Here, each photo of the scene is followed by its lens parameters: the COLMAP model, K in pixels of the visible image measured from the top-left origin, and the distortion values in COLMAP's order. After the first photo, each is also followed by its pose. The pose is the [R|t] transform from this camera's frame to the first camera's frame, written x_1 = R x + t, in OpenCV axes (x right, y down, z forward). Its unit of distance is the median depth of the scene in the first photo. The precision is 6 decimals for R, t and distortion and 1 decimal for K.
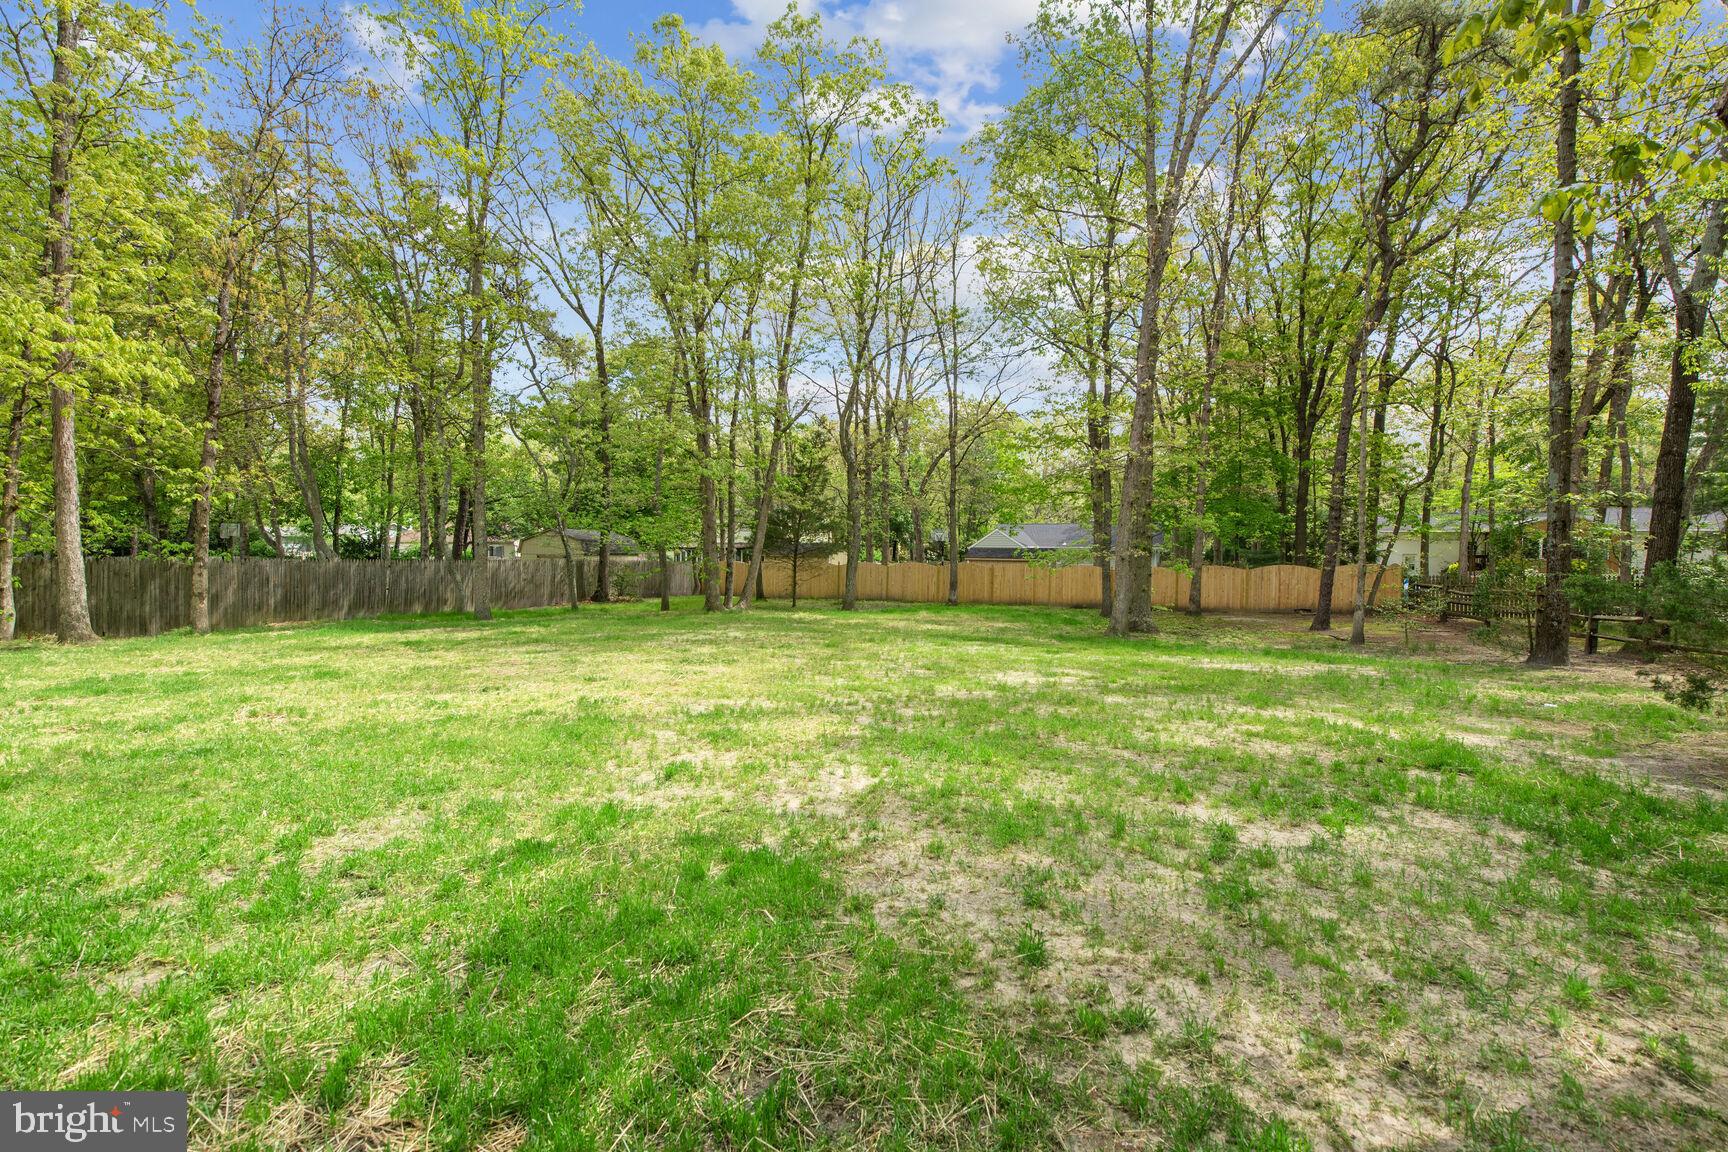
lens RADIAL K [[772.3, 0, 864.0], [0, 772.3, 576.0], [0, 0, 1]] dist [-0.025593, -0.000212]
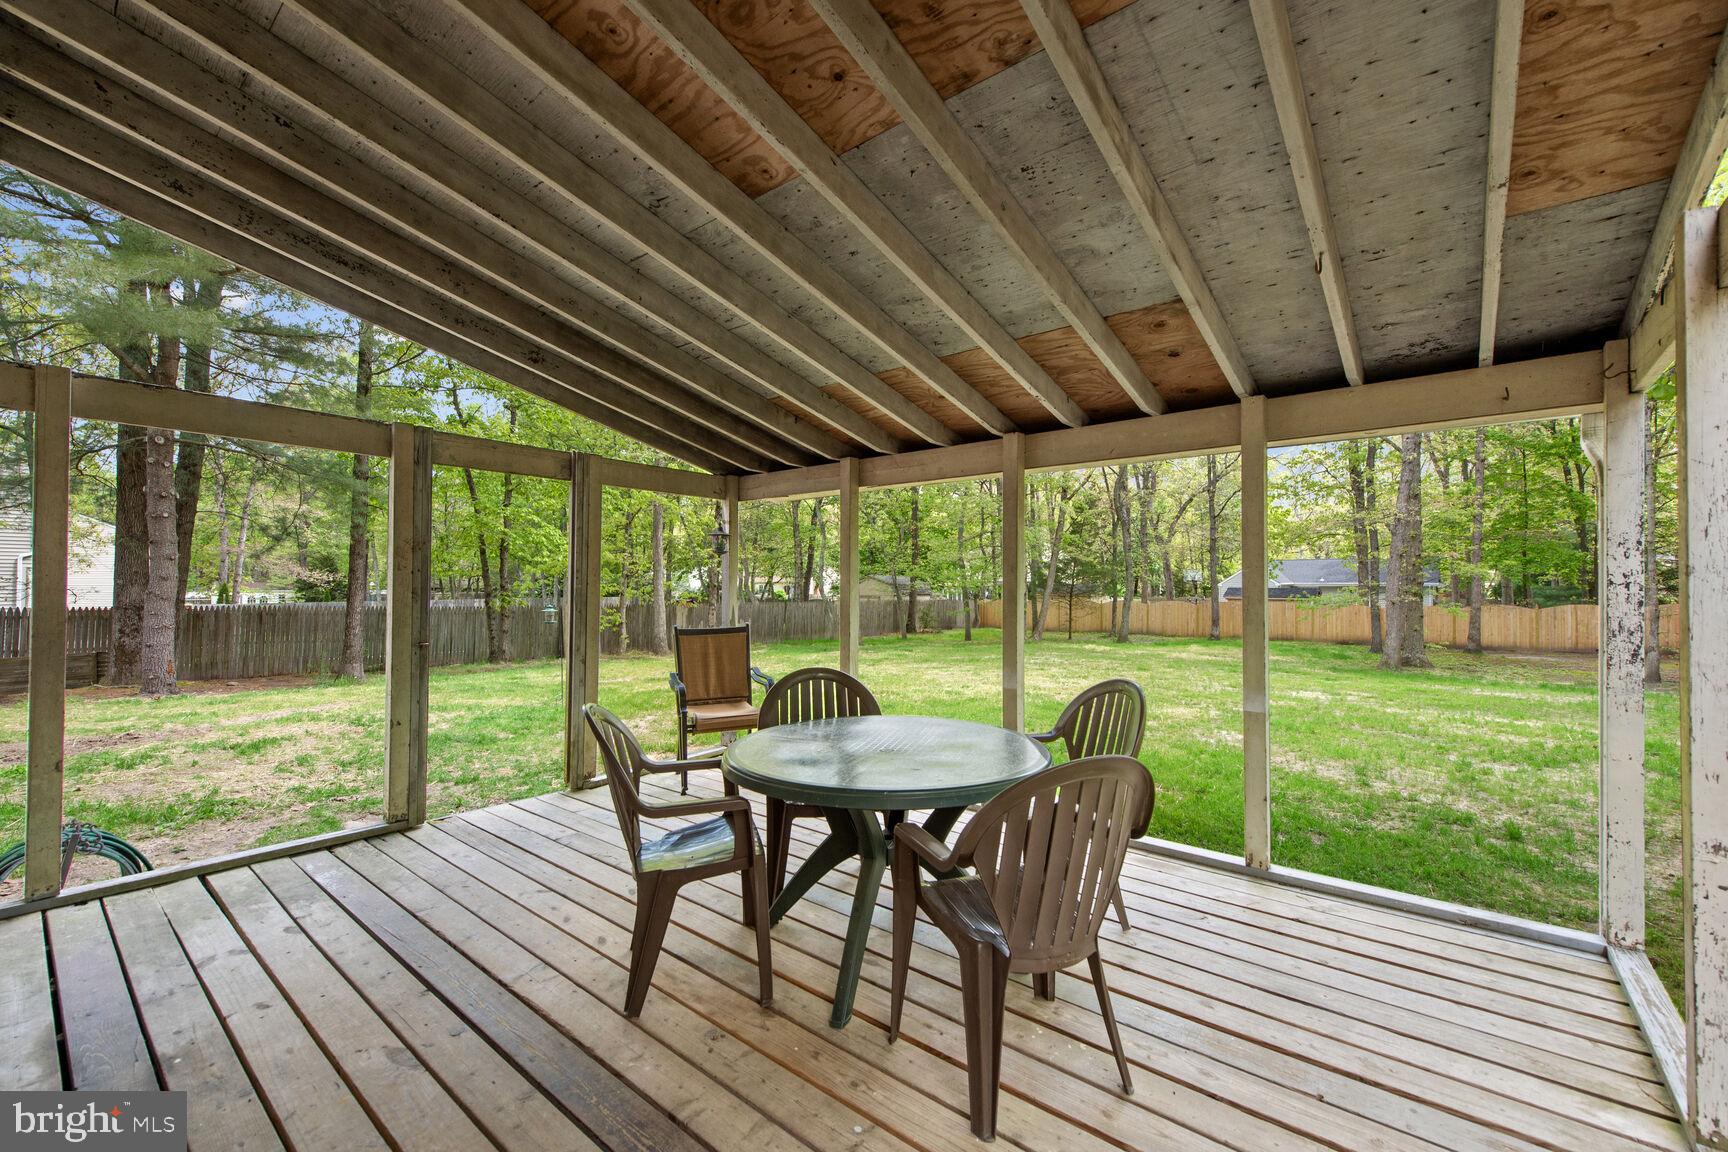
lens RADIAL K [[715.7, 0, 864.0], [0, 715.7, 576.0], [0, 0, 1]] dist [0.000016, -0.000083]
pose [[0.952722, -0.011903, -0.303611, -0.067500], [-0.001529, 0.999032, -0.043962, -0.009927], [0.303841, 0.042348, 0.951781, -0.190584]]
